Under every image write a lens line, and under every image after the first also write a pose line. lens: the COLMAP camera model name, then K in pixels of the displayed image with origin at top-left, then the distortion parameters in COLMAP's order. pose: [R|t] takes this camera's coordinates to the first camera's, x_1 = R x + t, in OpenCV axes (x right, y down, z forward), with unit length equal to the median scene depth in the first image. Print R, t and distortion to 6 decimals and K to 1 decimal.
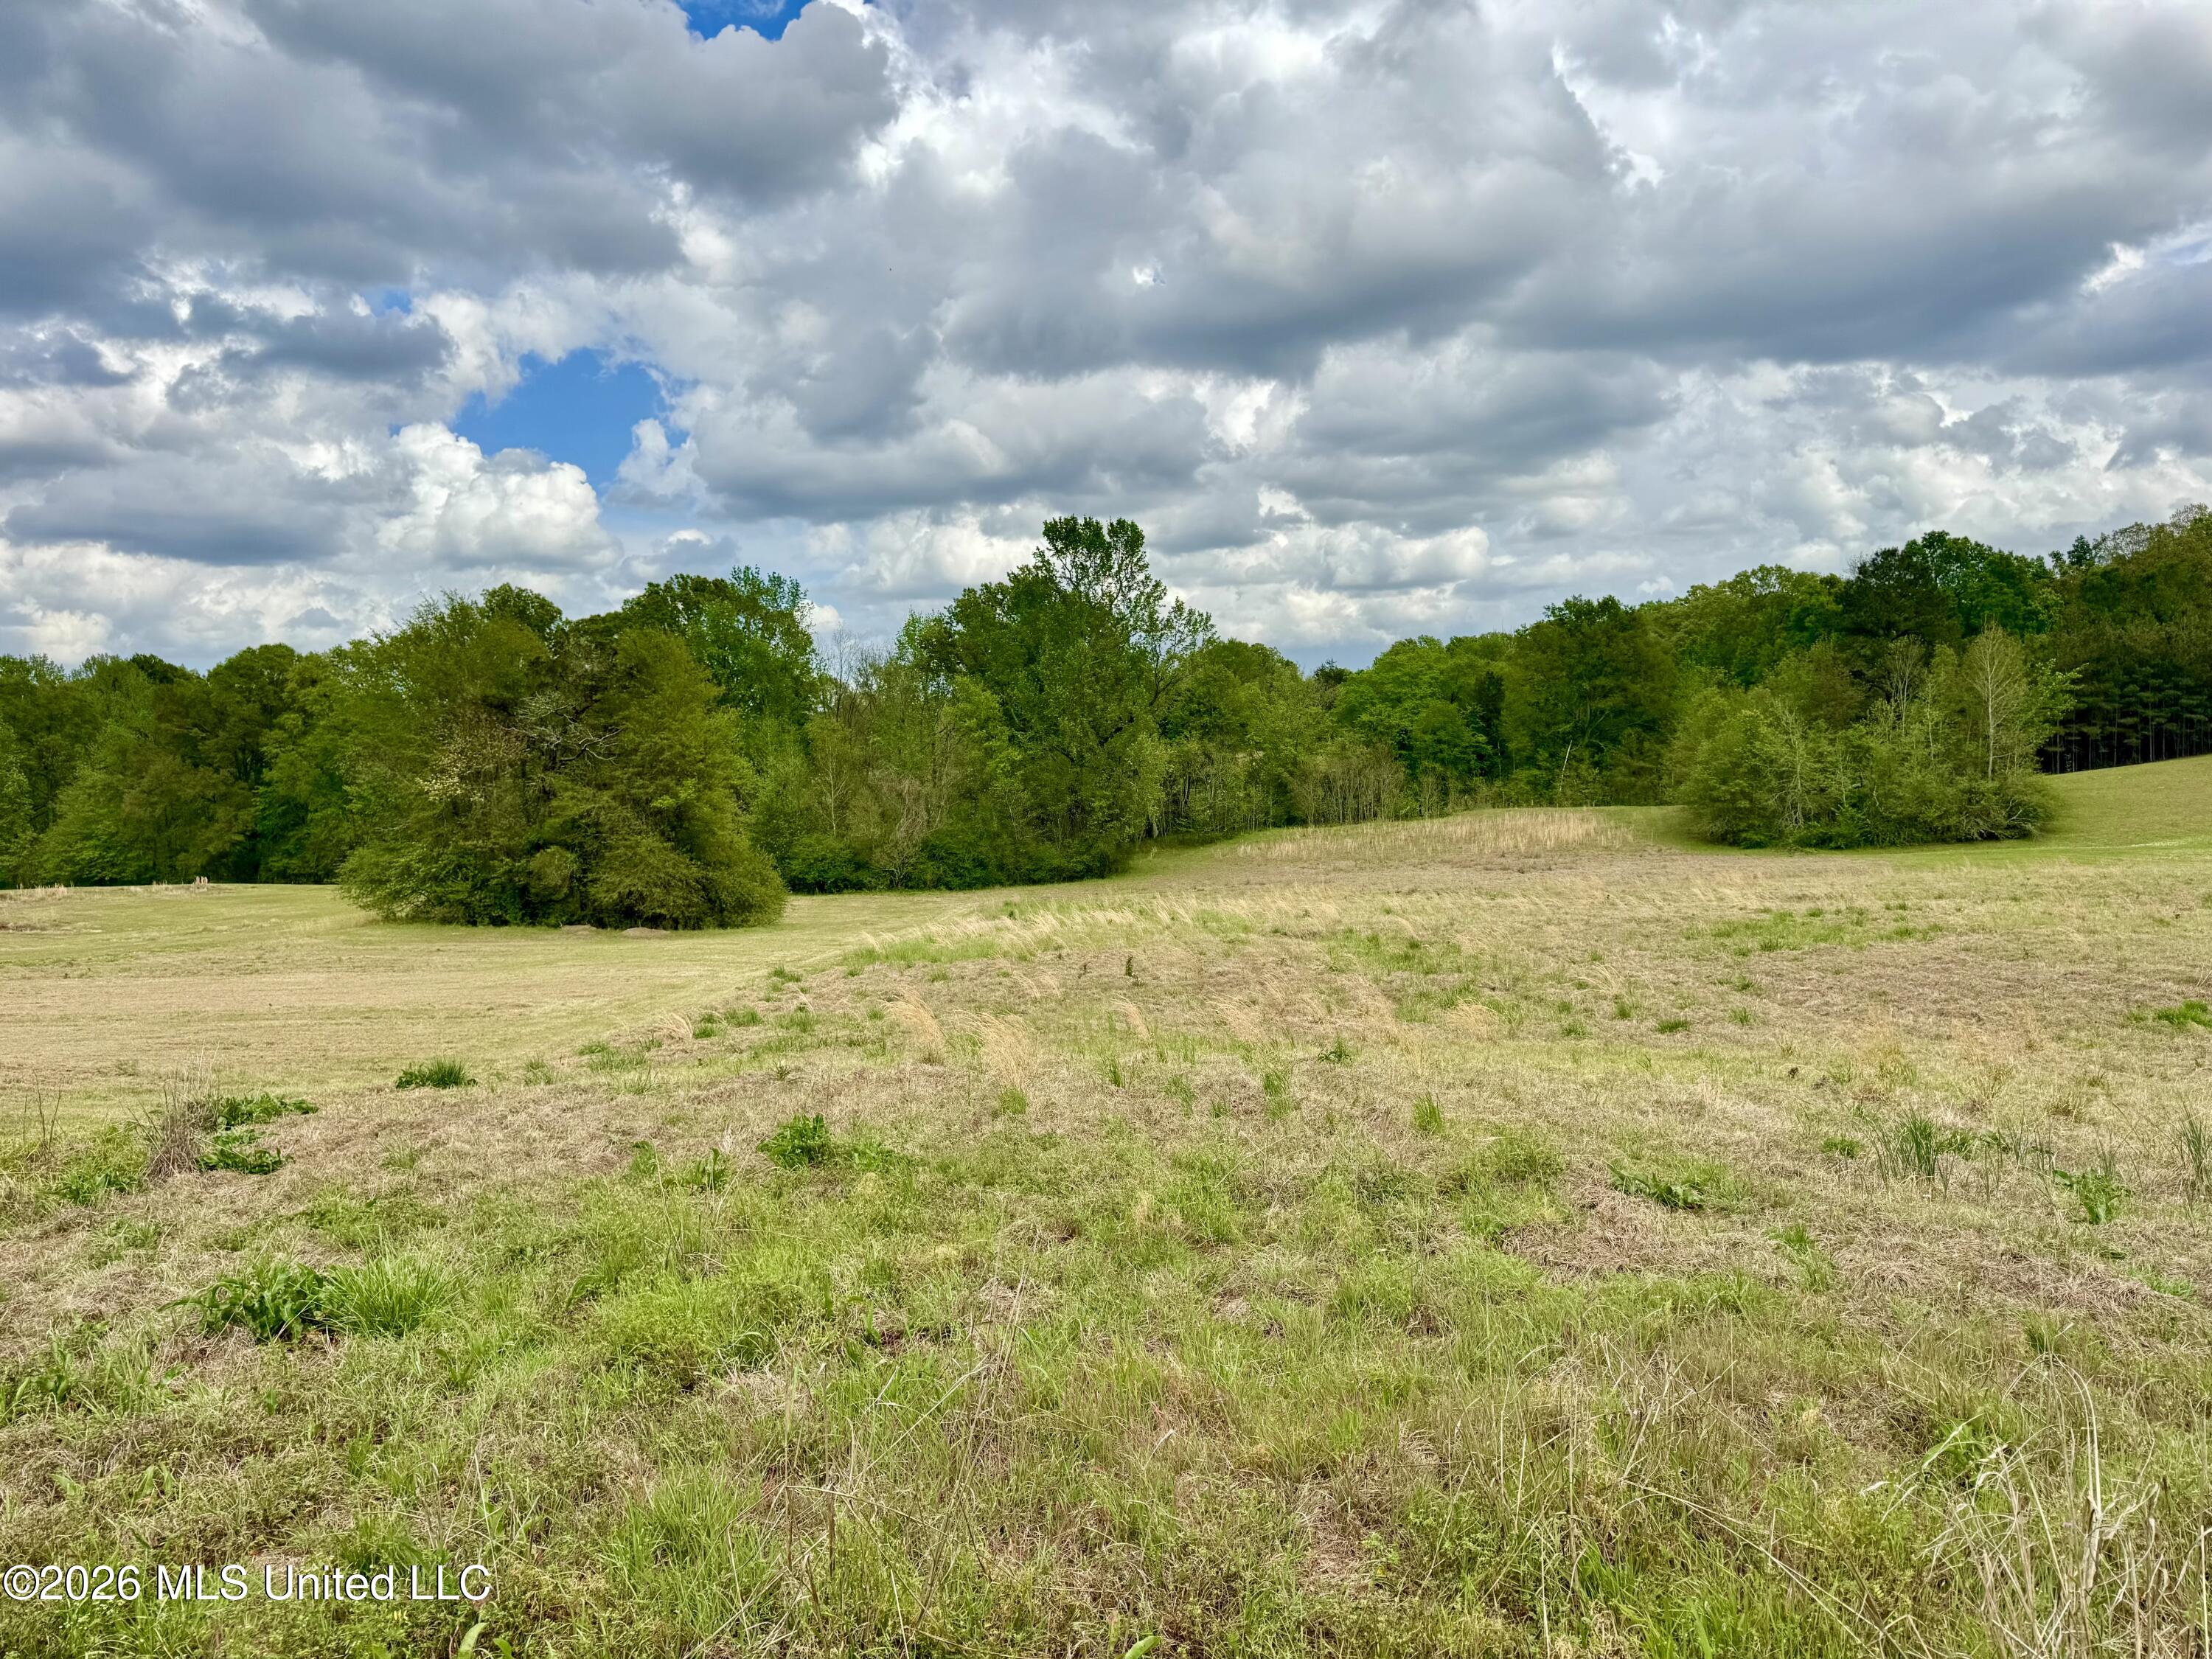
lens RADIAL K [[1541.4, 0, 1112.5], [0, 1541.4, 830.6], [0, 0, 1]] dist [0.099826, -0.145906]
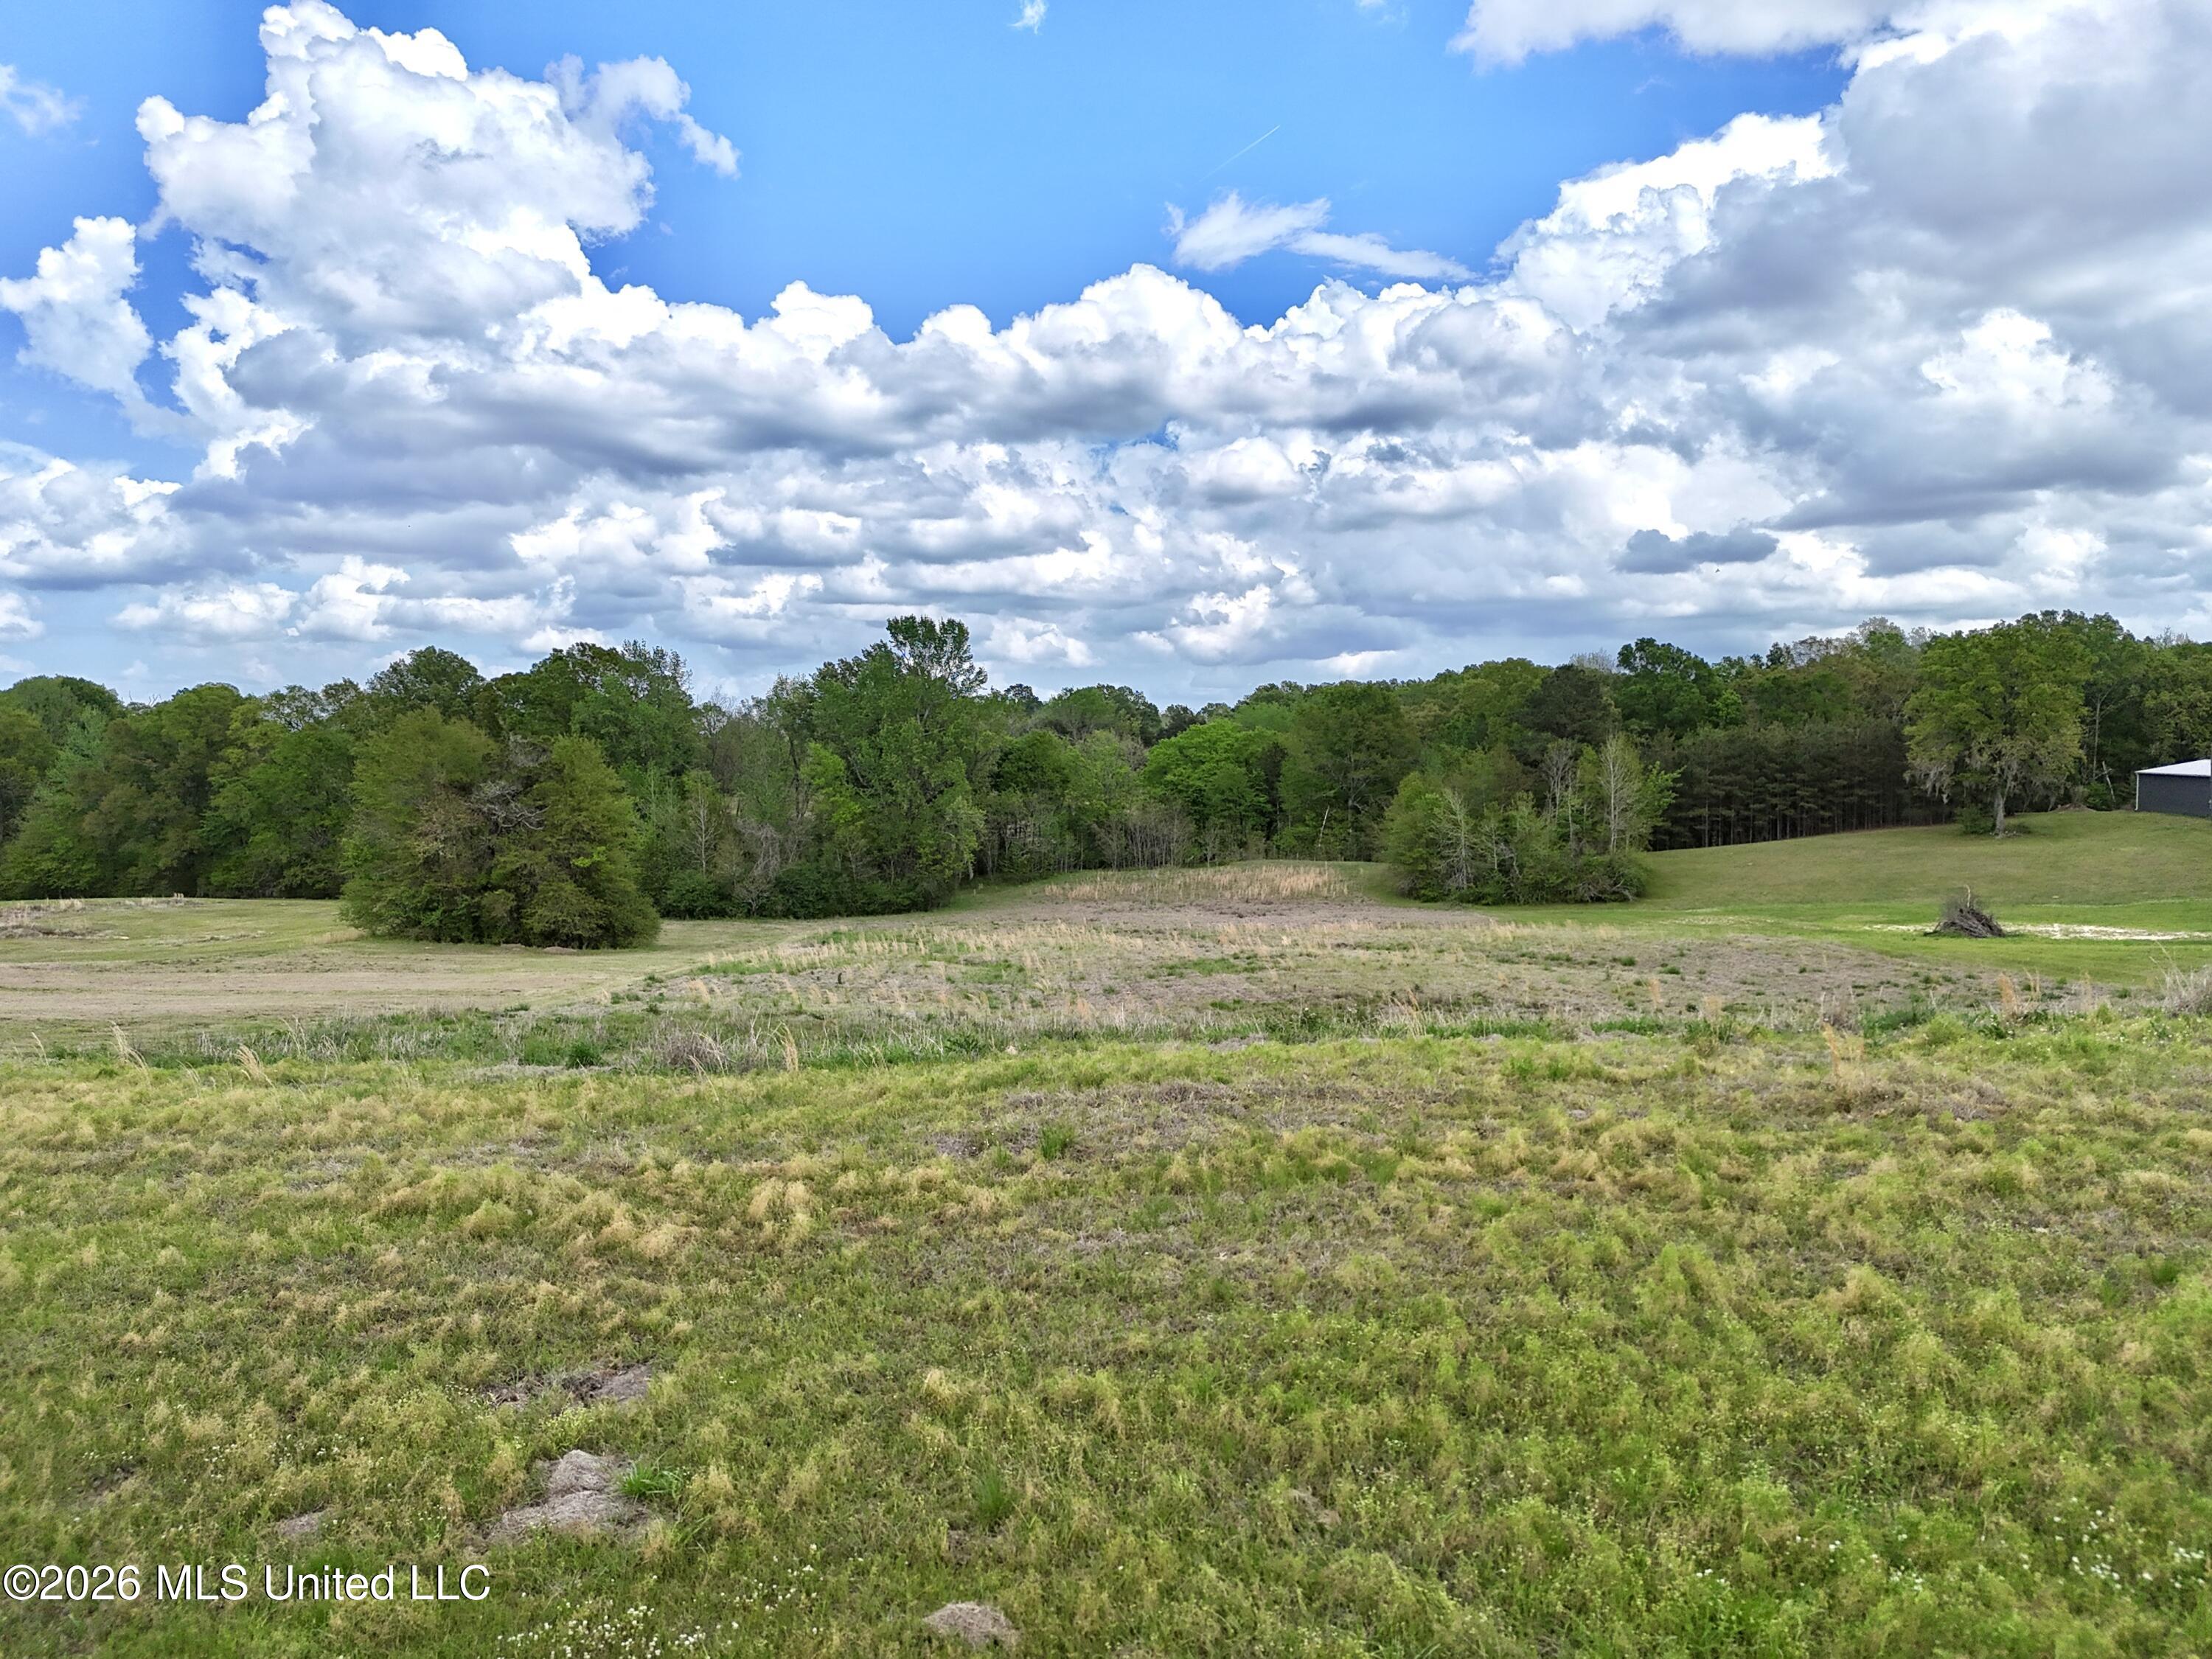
lens RADIAL K [[1616.8, 0, 1111.9], [0, 1616.8, 820.7], [0, 0, 1]] dist [0.082159, -0.088783]
pose [[0.997827, 0.030325, 0.058497, 0.069083], [-0.029413, 0.999433, -0.016393, -0.026278], [-0.058961, 0.014637, 0.998153, -0.319005]]
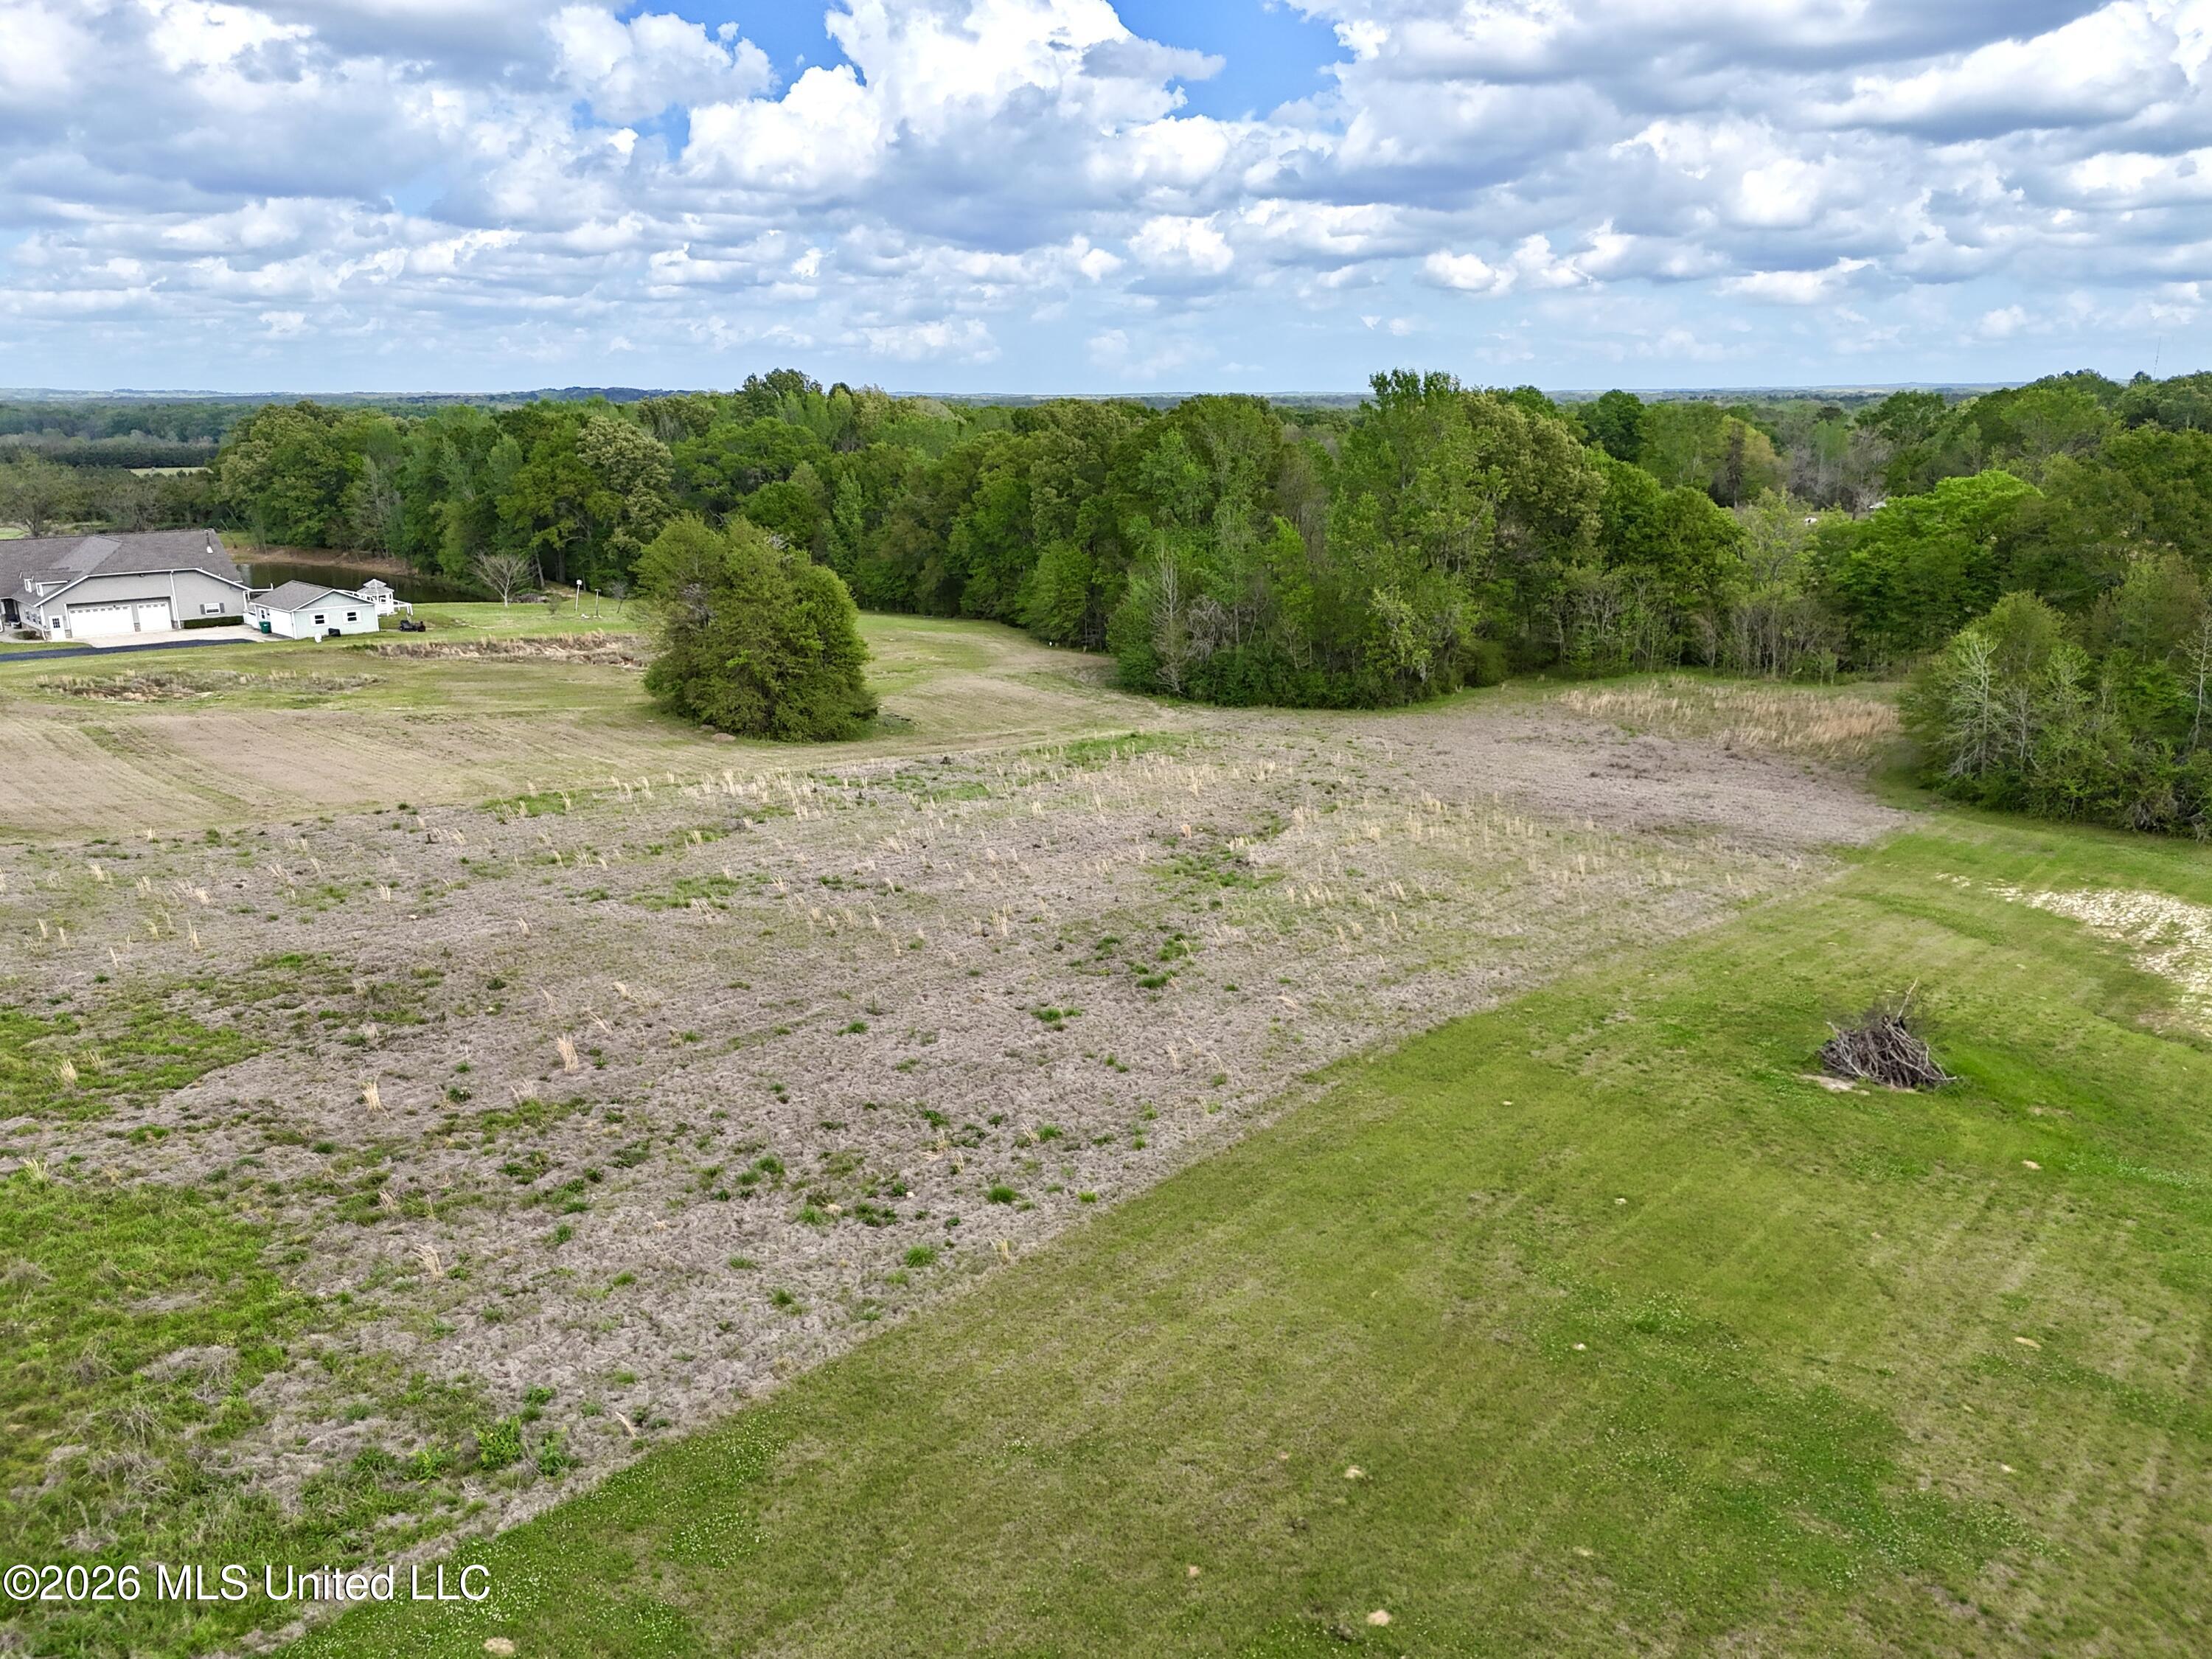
lens RADIAL K [[1616.8, 0, 1111.9], [0, 1616.8, 820.7], [0, 0, 1]] dist [0.082159, -0.088783]
pose [[0.747919, 0.195039, -0.634489, 0.667823], [-0.061257, 0.972060, 0.226599, -0.157945], [0.660957, -0.130611, 0.738970, -0.014227]]
